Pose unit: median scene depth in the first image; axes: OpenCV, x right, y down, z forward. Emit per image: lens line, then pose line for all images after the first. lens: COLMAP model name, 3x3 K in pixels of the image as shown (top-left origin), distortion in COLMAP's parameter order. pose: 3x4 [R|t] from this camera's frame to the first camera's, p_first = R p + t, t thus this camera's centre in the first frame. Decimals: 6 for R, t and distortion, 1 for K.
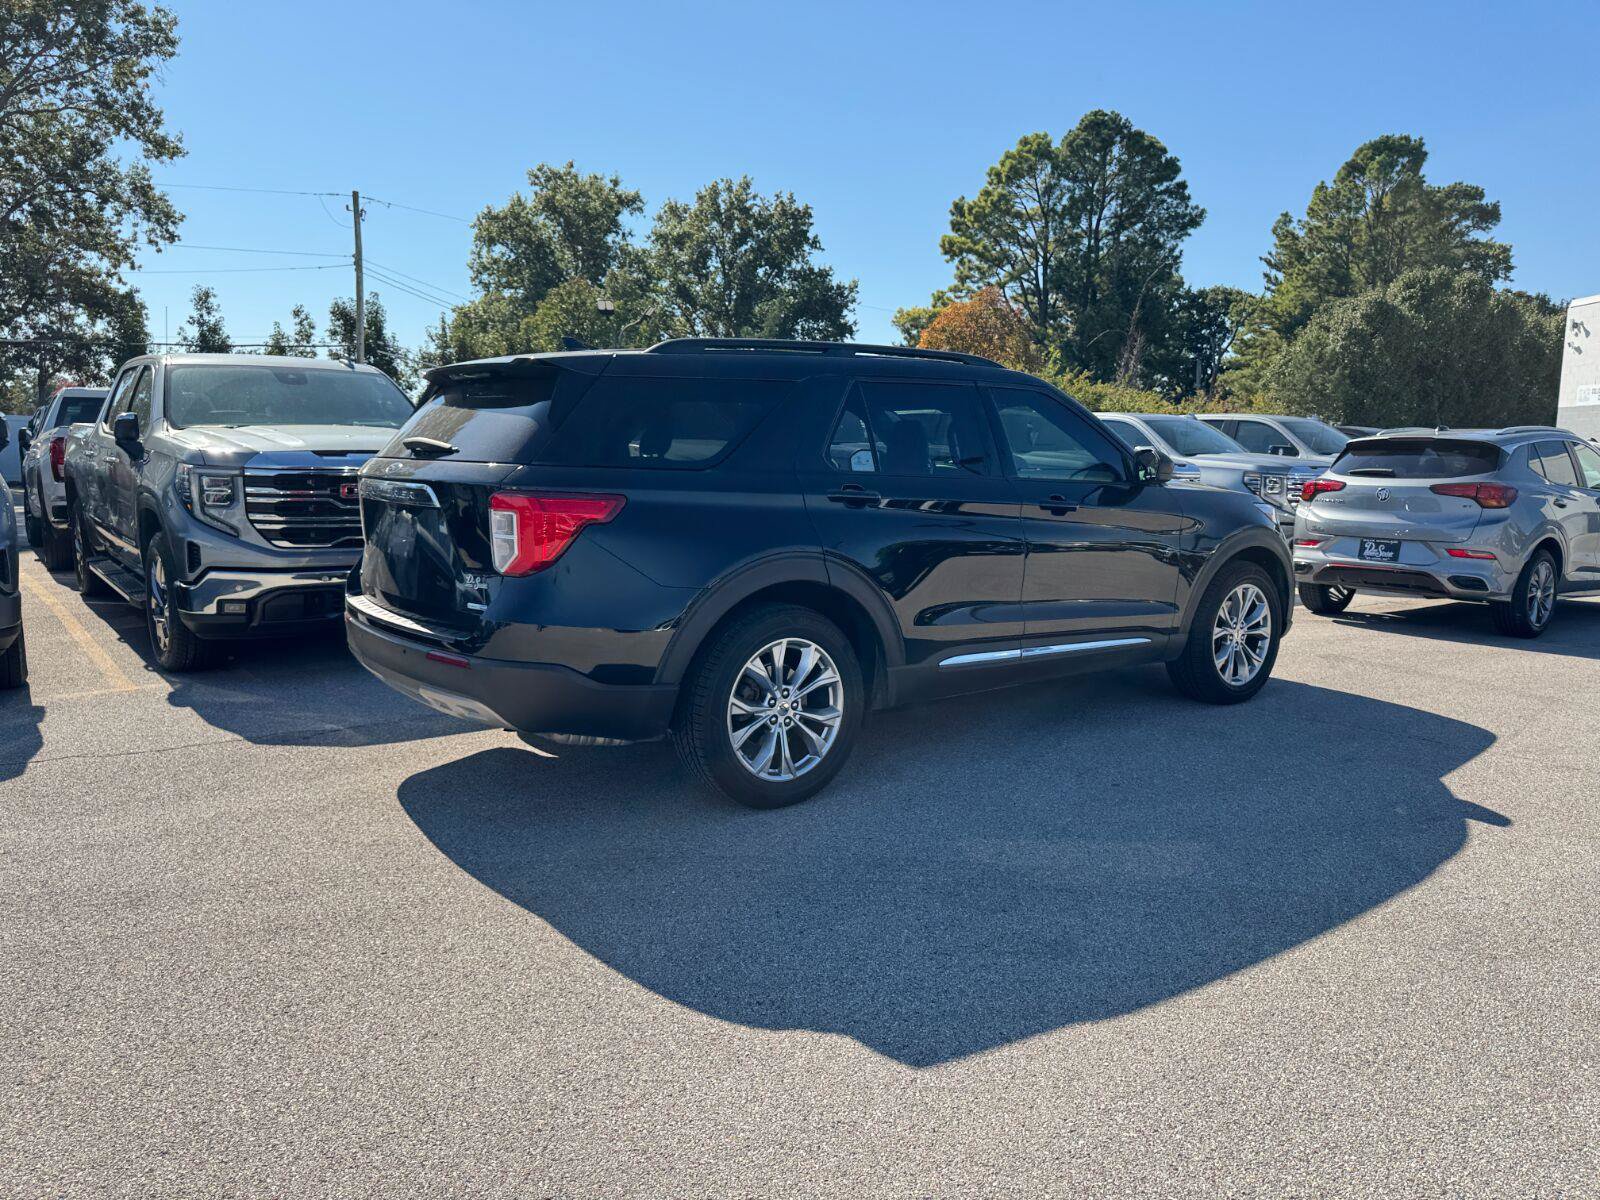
lens RADIAL K [[1121.2, 0, 797.5], [0, 1121.2, 616.1], [0, 0, 1]] dist [0.043184, -0.052229]
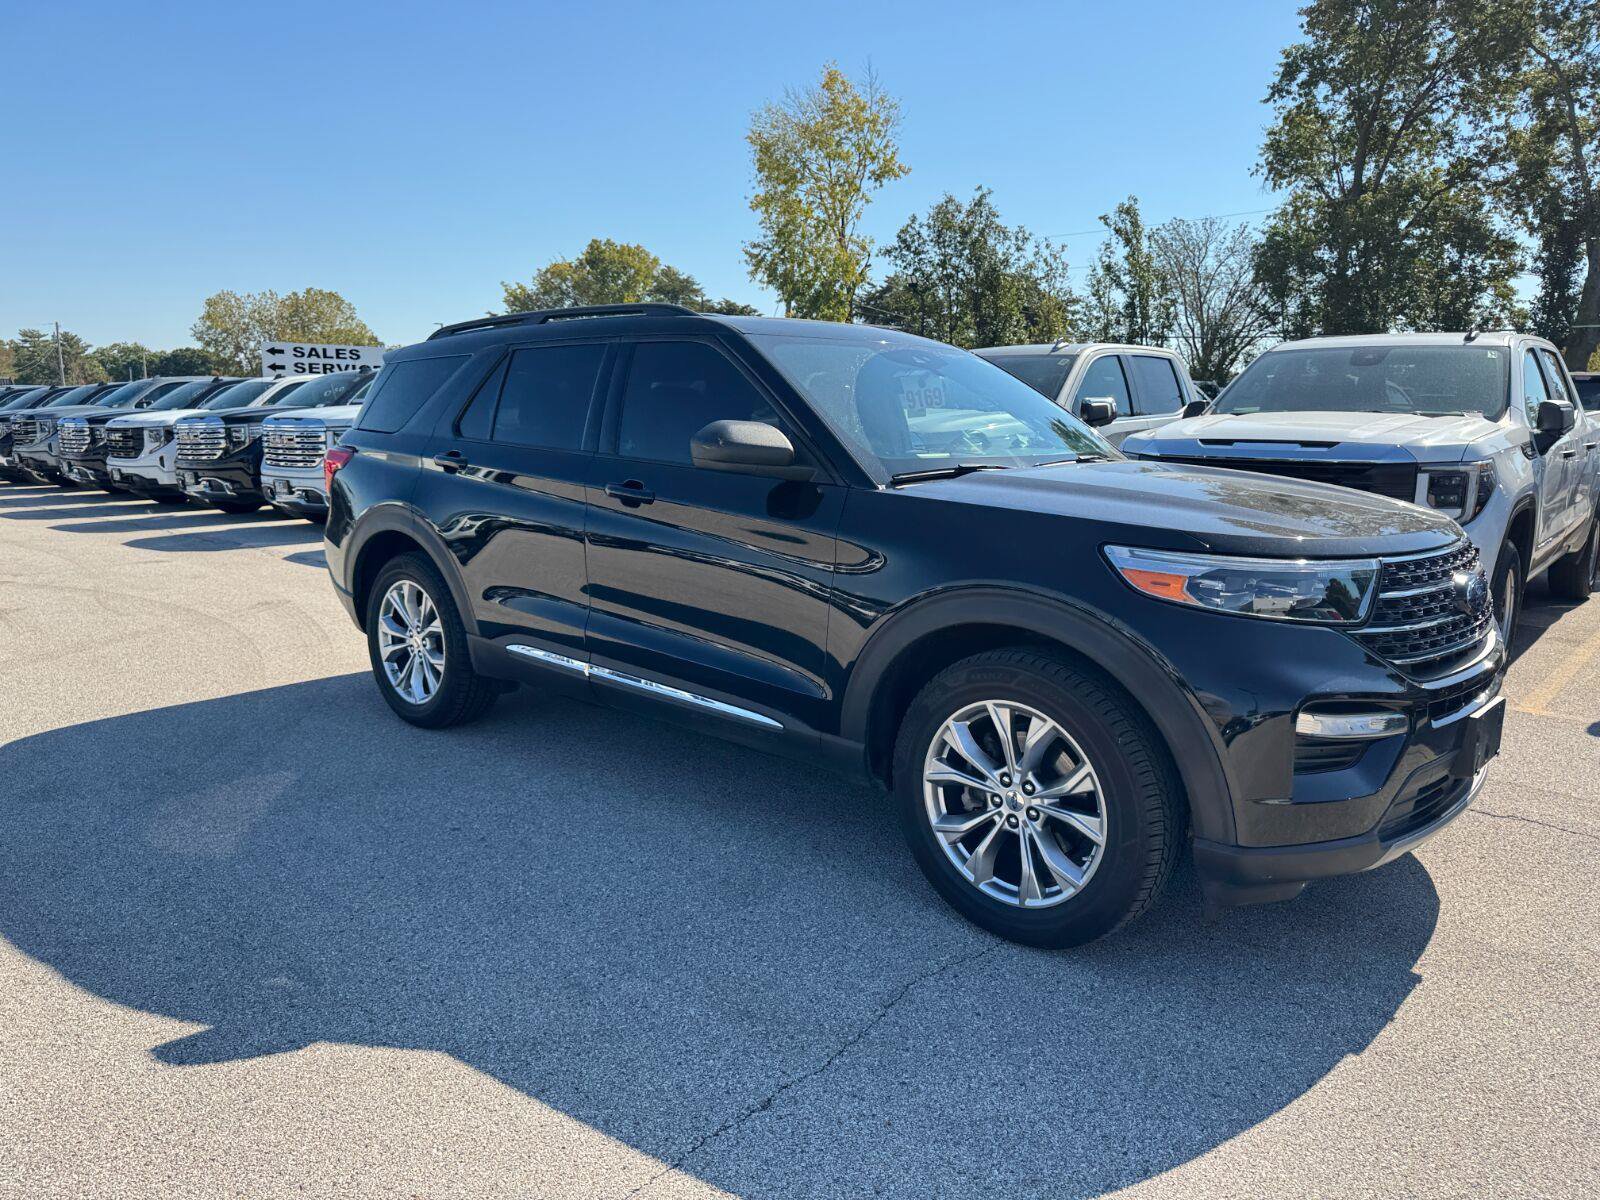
lens RADIAL K [[1121.9, 0, 805.2], [0, 1121.9, 599.0], [0, 0, 1]] dist [0.045592, -0.053779]
pose [[0.189350, 0.147593, -0.970754, 0.123796], [-0.153546, 0.980927, 0.119190, -0.016899], [0.969830, 0.126487, 0.208401, 0.118782]]
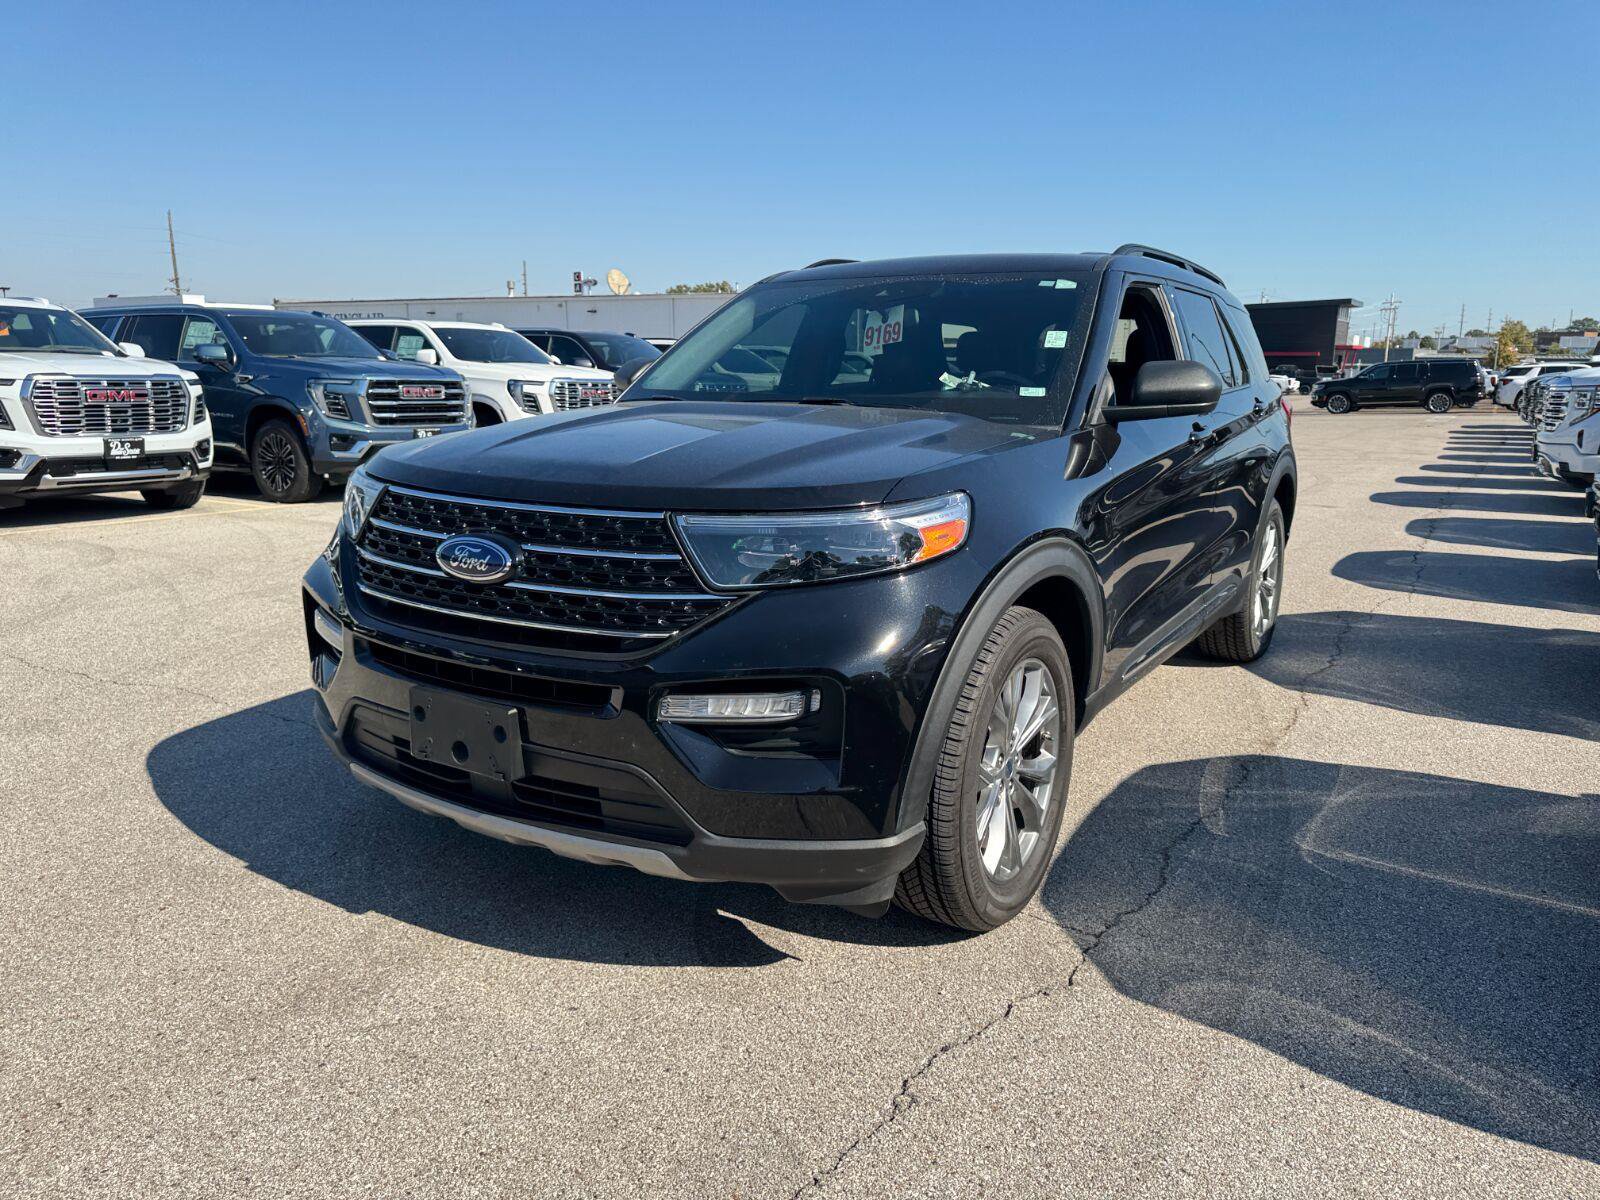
lens RADIAL K [[1121.9, 0, 819.5], [0, 1121.9, 590.2], [0, 0, 1]] dist [0.045592, -0.053779]
pose [[-0.928725, 0.050675, -0.367290, 0.065098], [-0.077926, 0.941812, 0.326983, -0.034556], [0.362488, 0.332299, -0.870735, 0.236086]]
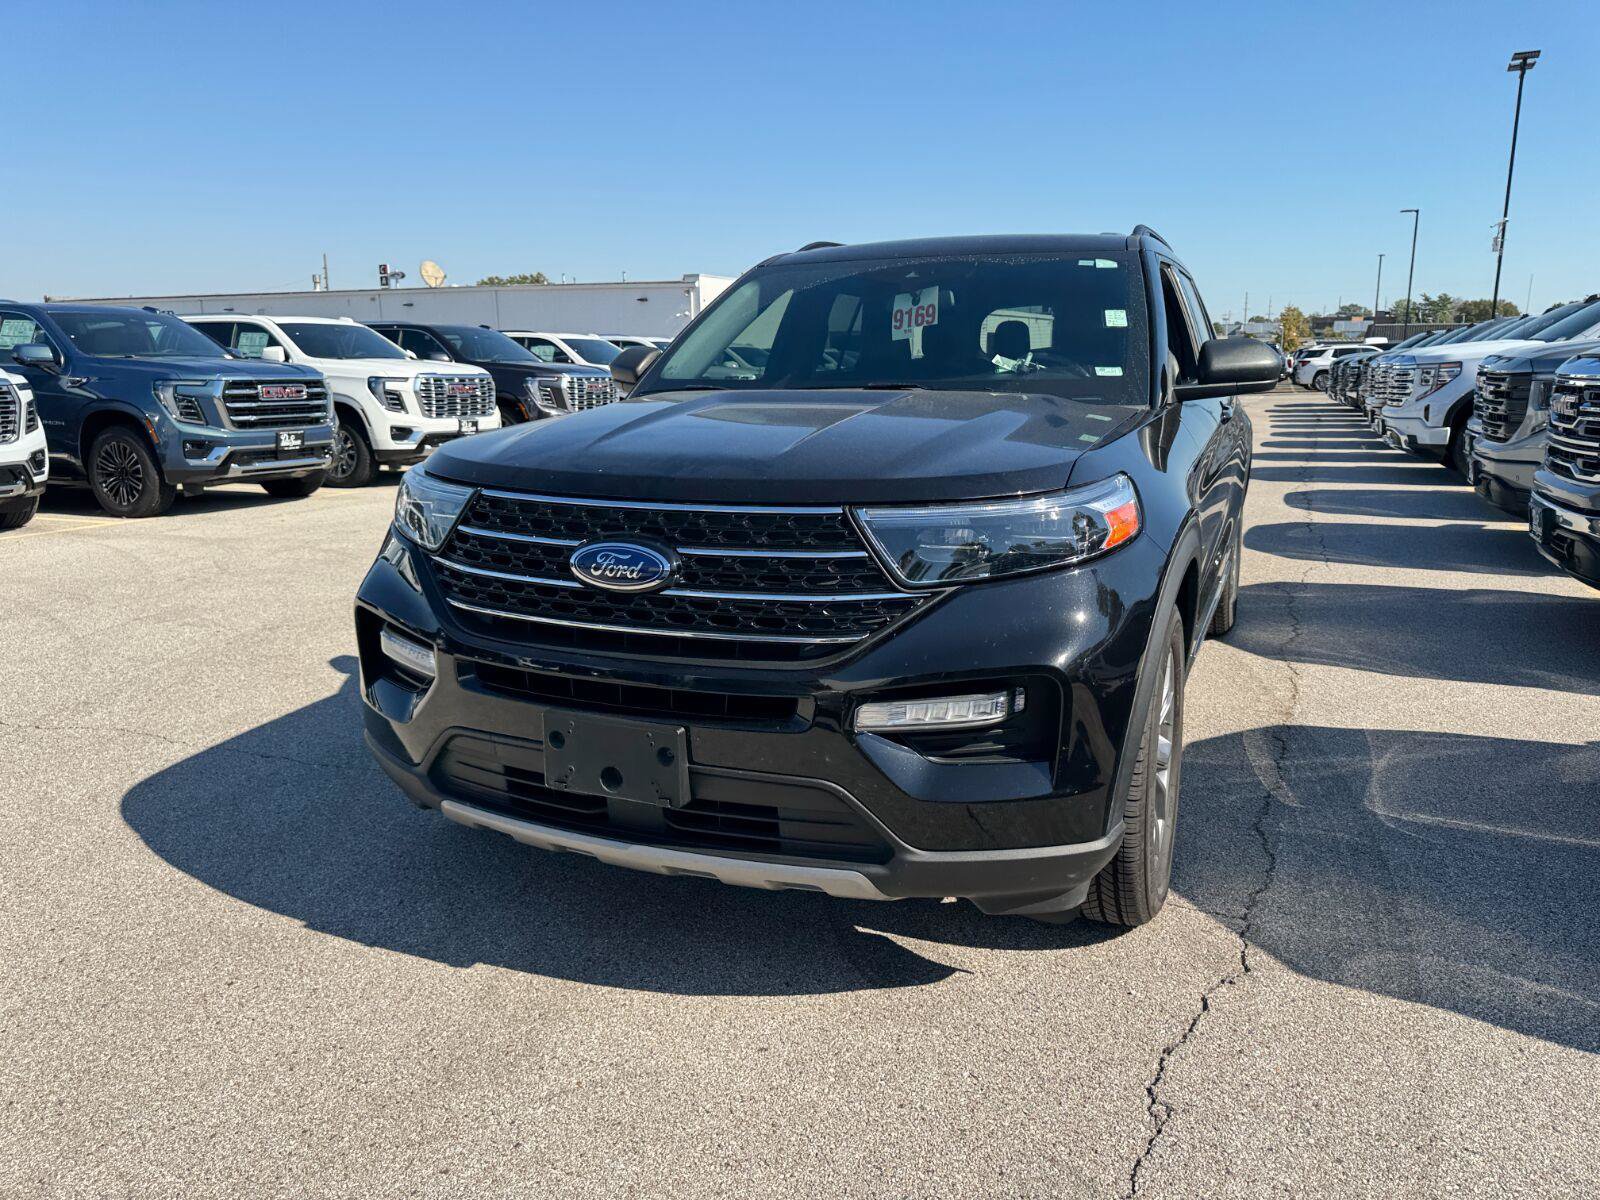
lens RADIAL K [[1121.9, 0, 822.6], [0, 1121.9, 594.9], [0, 0, 1]] dist [0.045592, -0.053779]
pose [[-0.860513, 0.097811, -0.499950, 0.078854], [-0.081740, 0.942168, 0.325020, -0.032159], [0.502827, 0.320550, -0.802753, 0.225450]]
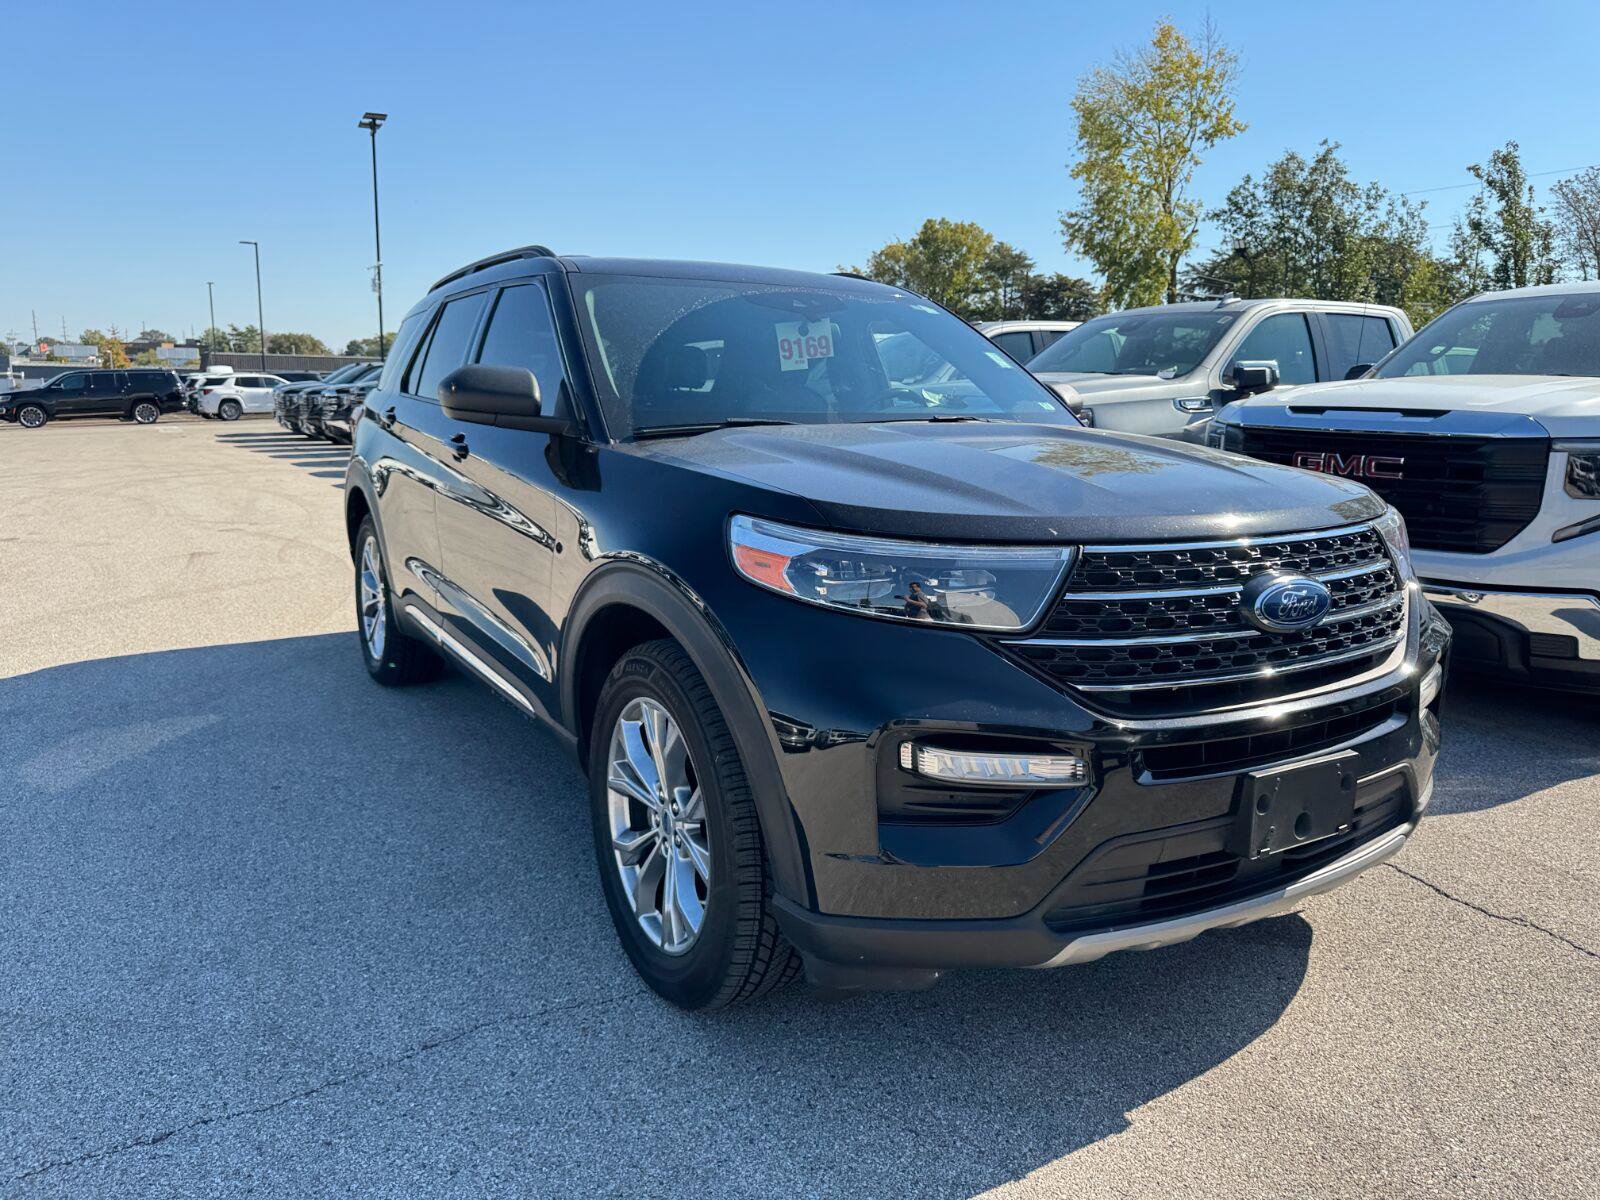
lens RADIAL K [[1121.9, 0, 813.1], [0, 1121.9, 586.8], [0, 0, 1]] dist [0.045592, -0.053779]
pose [[-0.095765, 0.157365, -0.982886, 0.114178], [-0.164543, 0.971338, 0.171547, -0.021310], [0.981710, 0.178155, -0.067127, 0.158126]]
